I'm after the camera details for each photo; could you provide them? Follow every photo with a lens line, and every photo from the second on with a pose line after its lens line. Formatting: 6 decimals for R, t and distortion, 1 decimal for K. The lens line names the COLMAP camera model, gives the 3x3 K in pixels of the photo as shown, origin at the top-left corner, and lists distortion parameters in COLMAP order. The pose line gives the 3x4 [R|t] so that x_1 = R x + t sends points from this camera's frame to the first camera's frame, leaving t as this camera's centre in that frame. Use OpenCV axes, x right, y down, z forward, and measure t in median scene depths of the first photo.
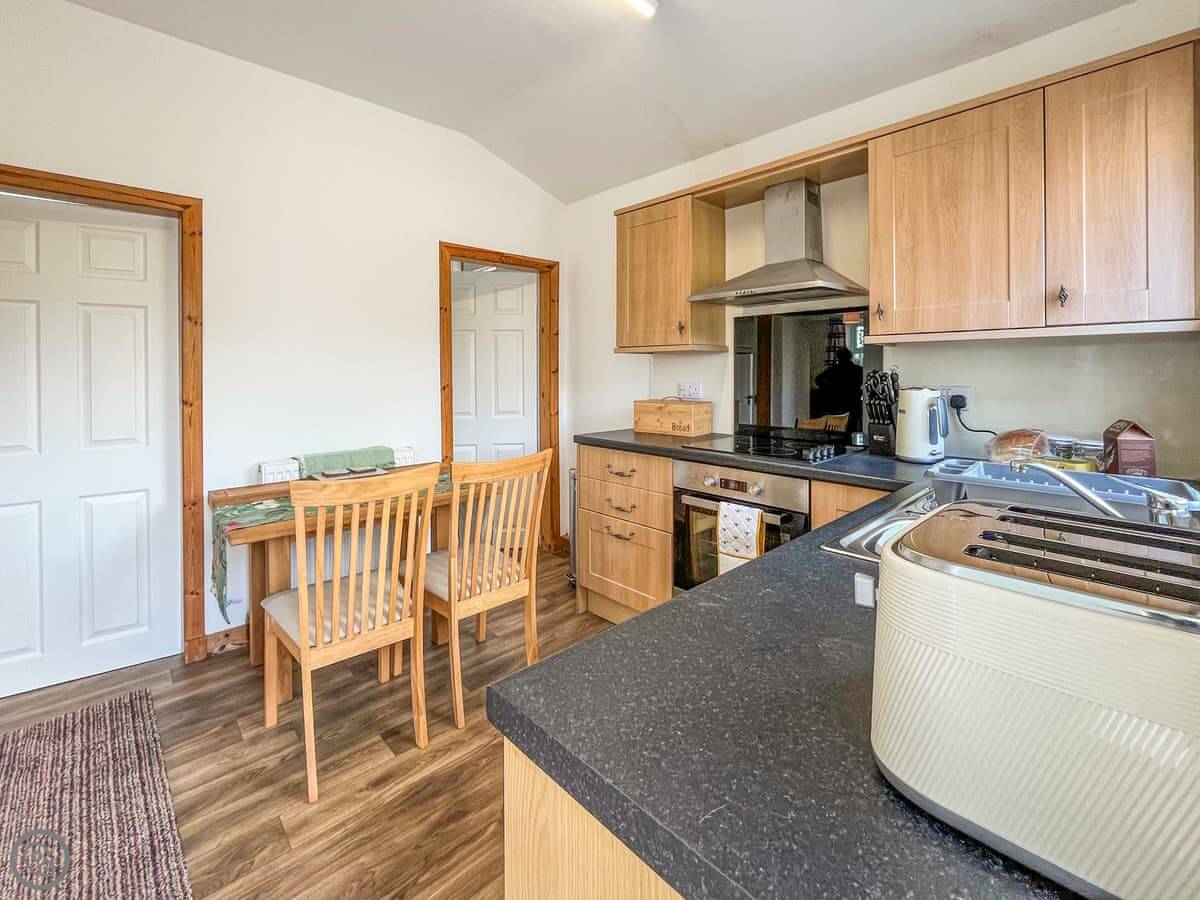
lens RADIAL K [[524.6, 0, 600.0], [0, 524.6, 450.0], [0, 0, 1]] dist [0.000833, 0.000166]
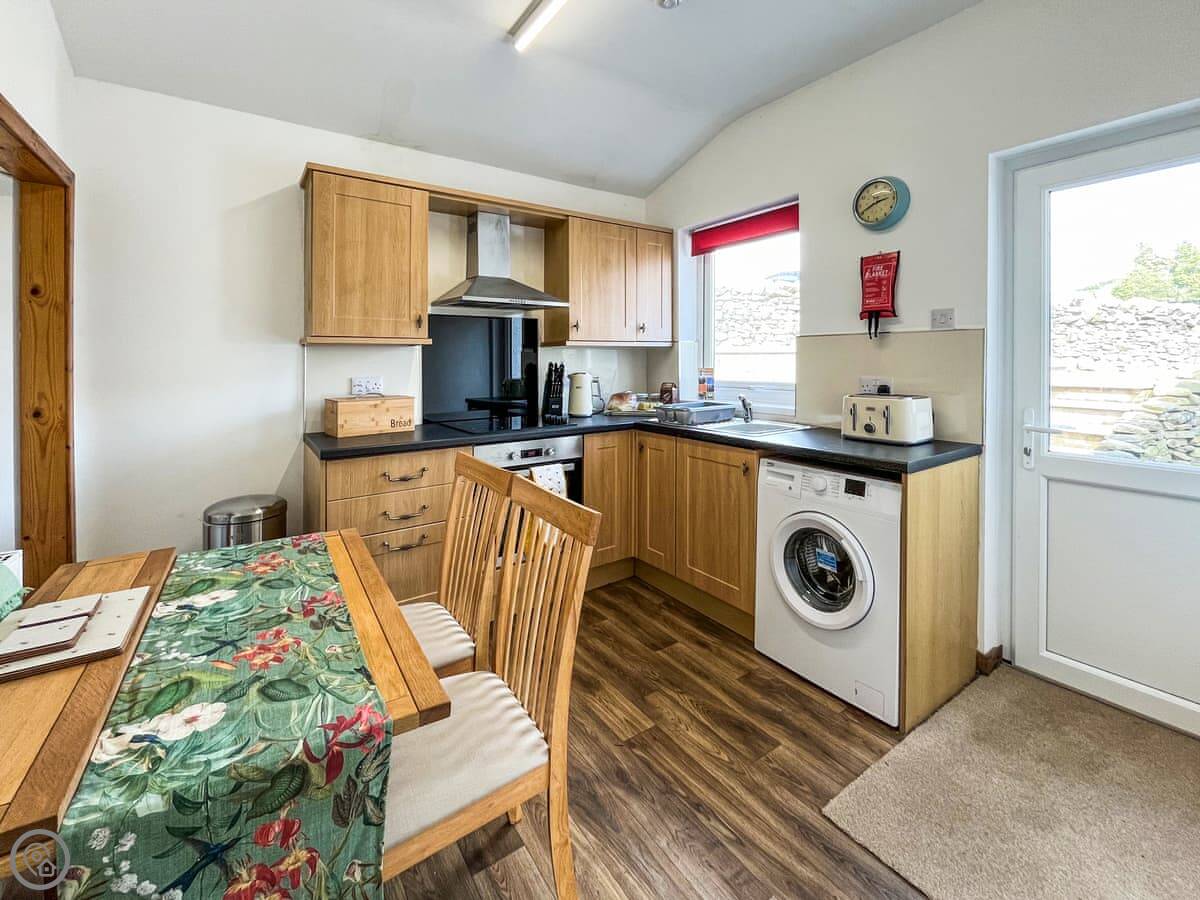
lens RADIAL K [[500.3, 0, 601.3], [0, 500.3, 463.2], [0, 0, 1]] dist [0.000352, 0.000110]
pose [[0.153179, -0.204479, 0.966812, -0.790100], [0.152568, 0.971521, 0.181303, -0.091779], [-0.976350, 0.119732, 0.180013, 0.529483]]
